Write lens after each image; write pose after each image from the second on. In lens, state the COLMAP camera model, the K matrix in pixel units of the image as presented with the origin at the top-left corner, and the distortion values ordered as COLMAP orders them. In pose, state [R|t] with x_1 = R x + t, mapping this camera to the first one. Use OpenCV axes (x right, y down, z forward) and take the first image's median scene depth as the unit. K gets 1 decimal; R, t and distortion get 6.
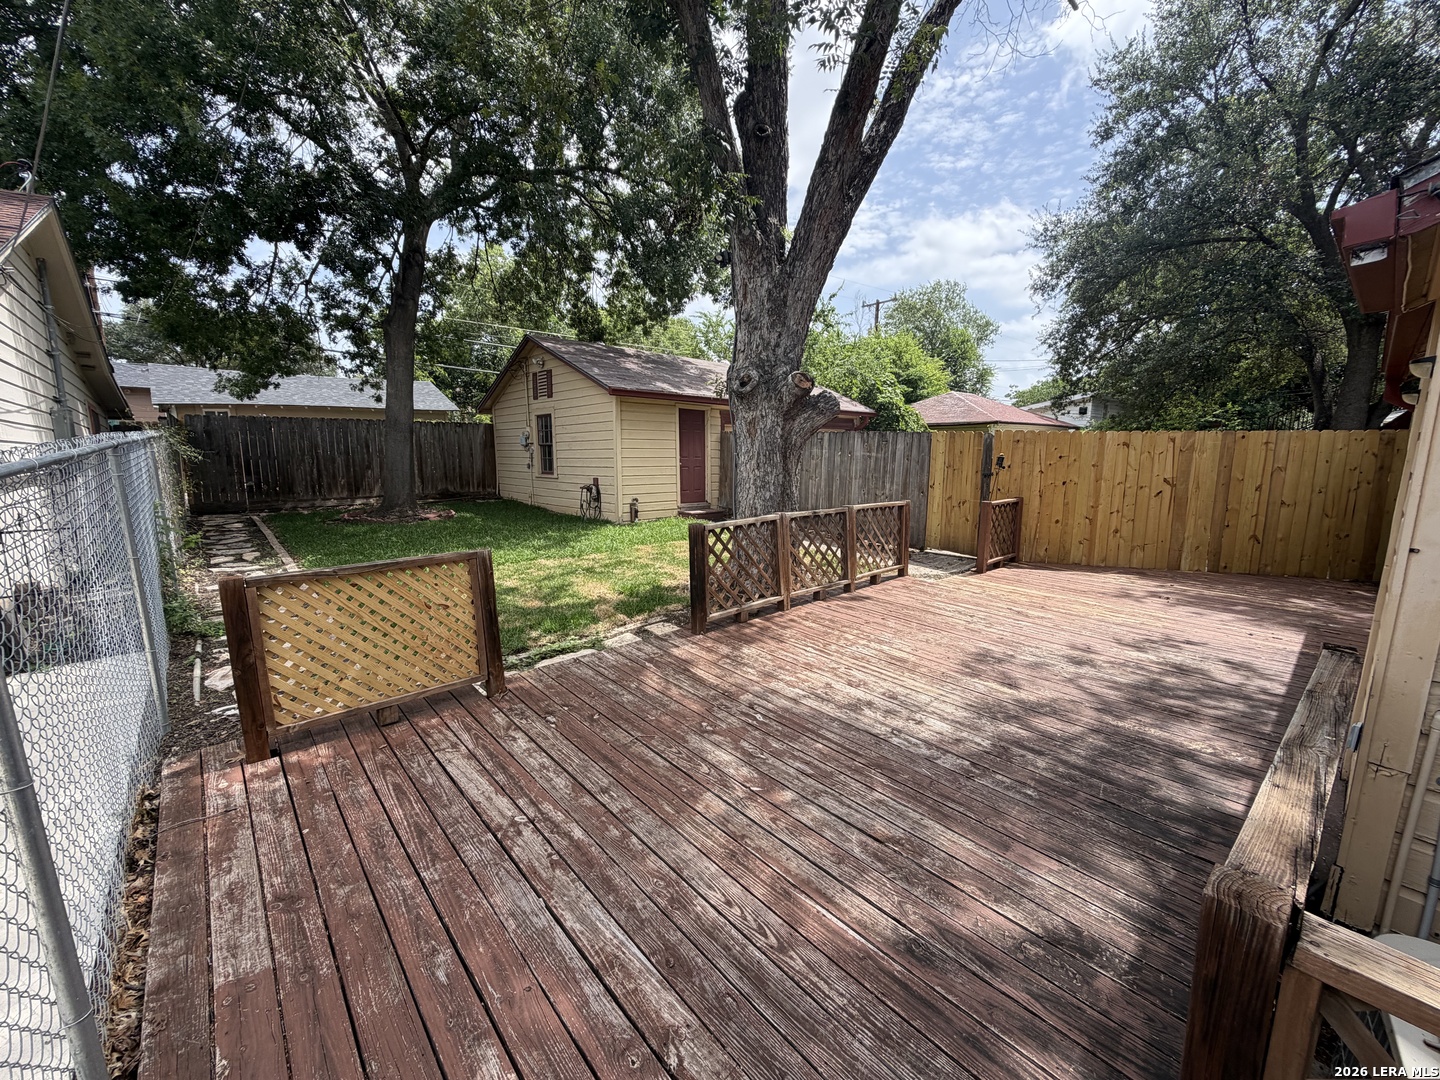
lens RADIAL K [[572.6, 0, 717.8], [0, 572.6, 546.3], [0, 0, 1]] dist [0.000391, 0.000102]
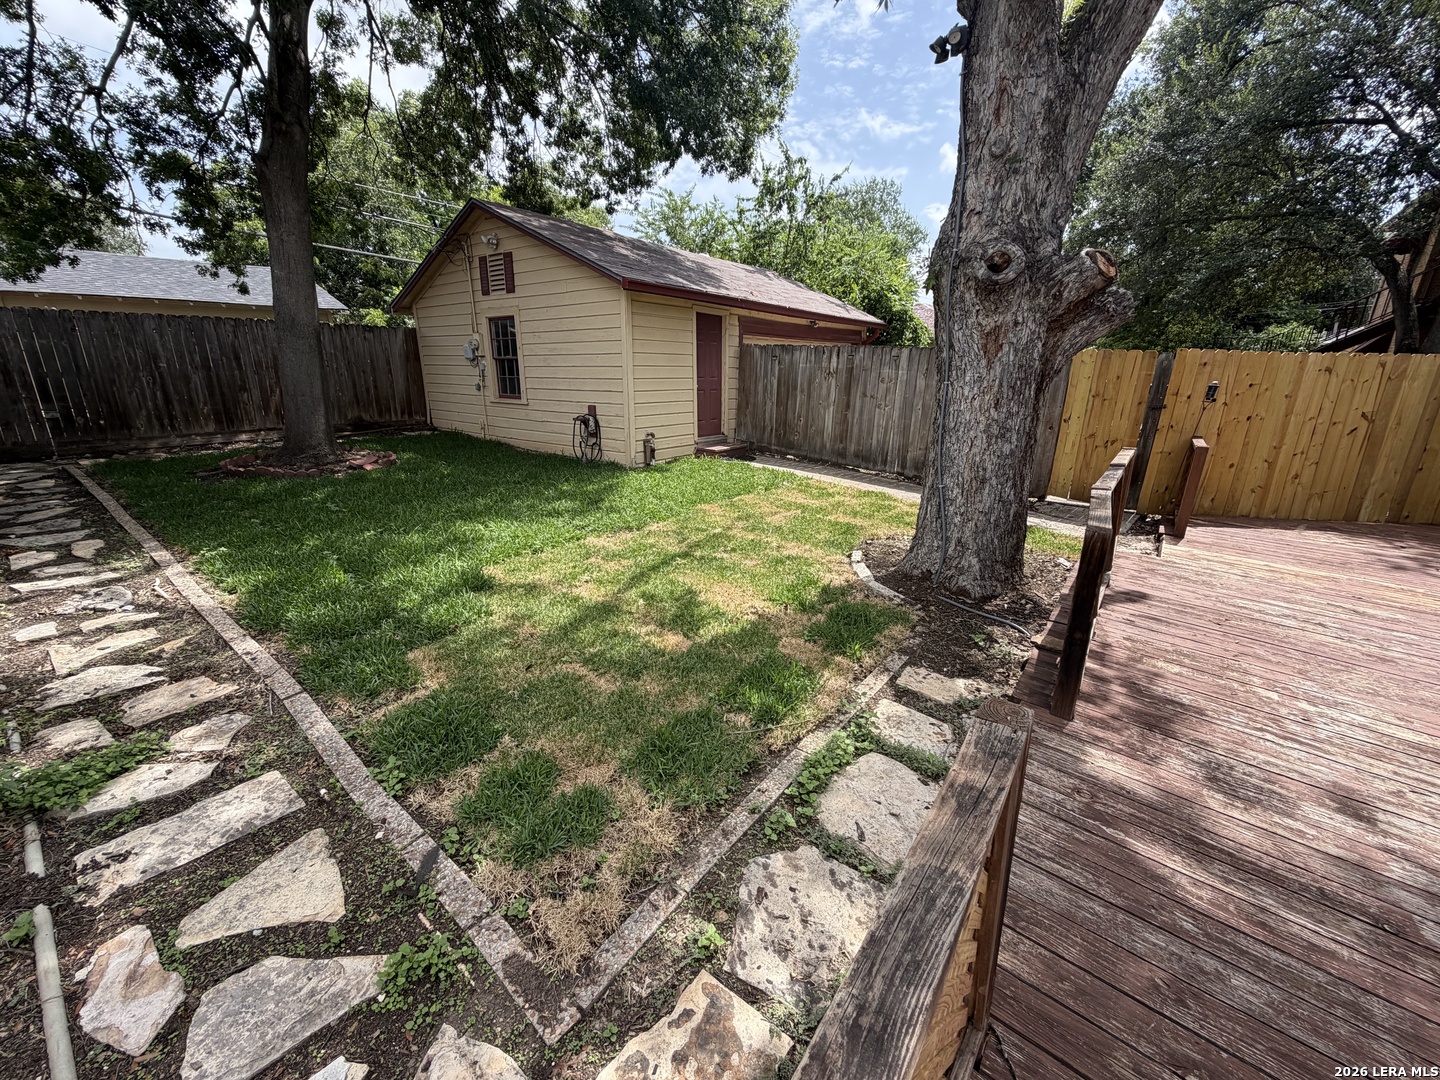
lens RADIAL K [[572.6, 0, 719.9], [0, 572.6, 545.1], [0, 0, 1]] dist [0.000391, 0.000102]
pose [[0.984653, -0.044270, 0.168813, -0.252059], [0.020044, 0.989578, 0.142598, -0.057305], [-0.173366, -0.137026, 0.975278, 0.285557]]
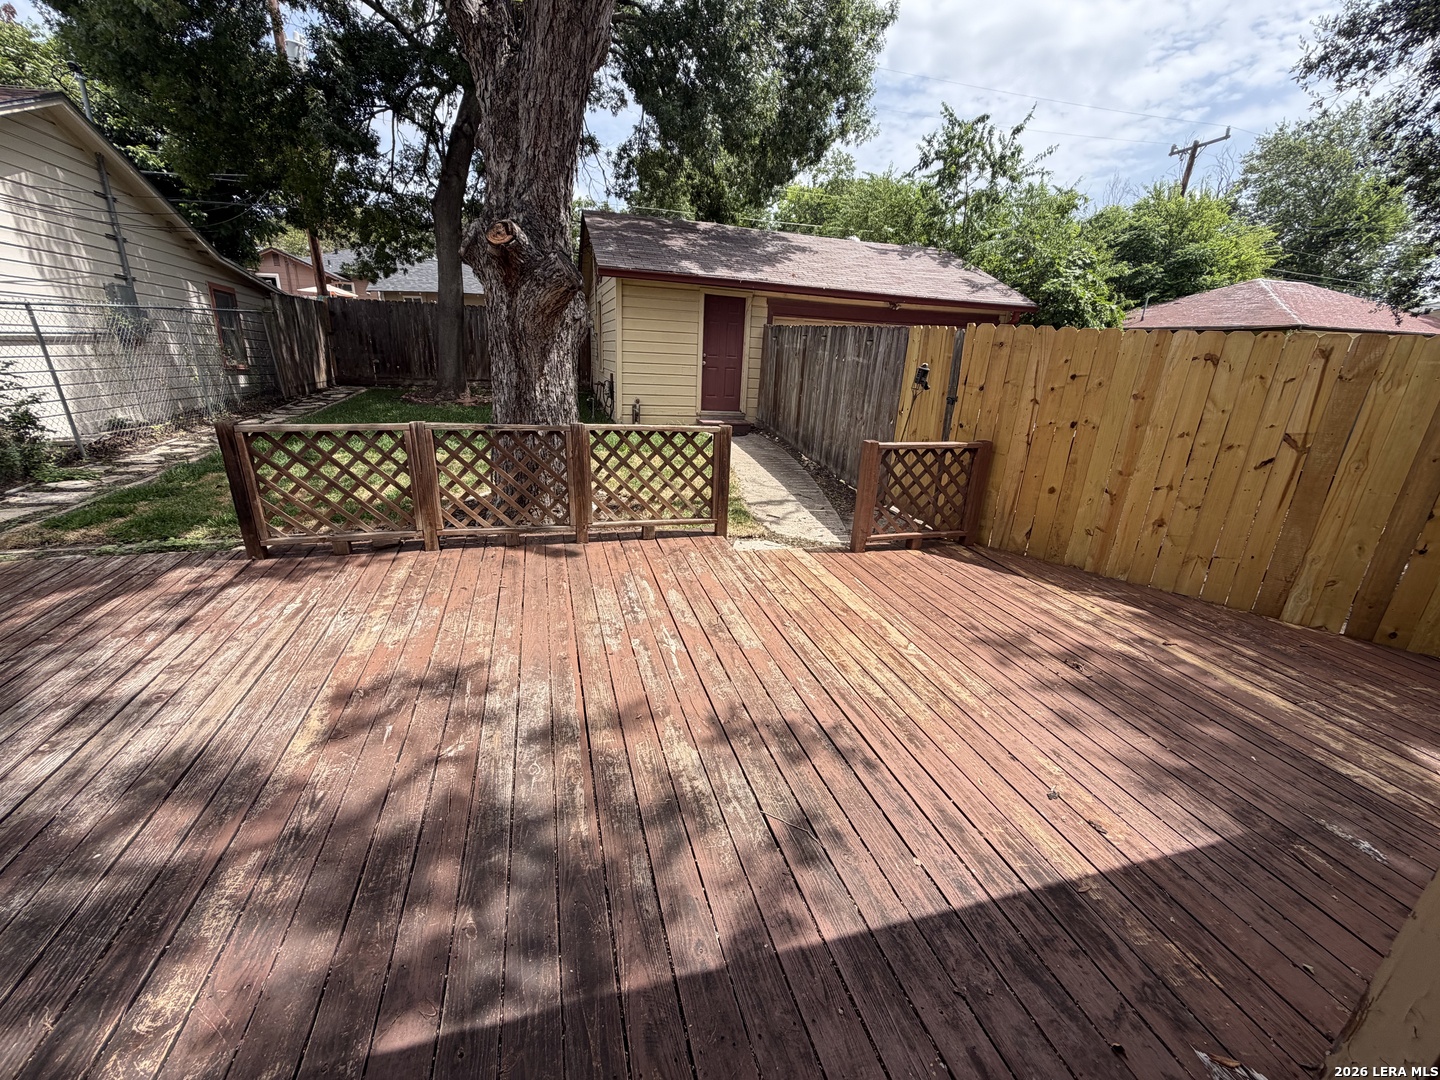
lens RADIAL K [[572.6, 0, 713.4], [0, 572.6, 547.4], [0, 0, 1]] dist [0.000391, 0.000102]
pose [[0.897255, 0.182254, -0.402140, 0.485936], [-0.115447, 0.975983, 0.184740, -0.050088], [0.426151, -0.119333, 0.896747, 0.294018]]
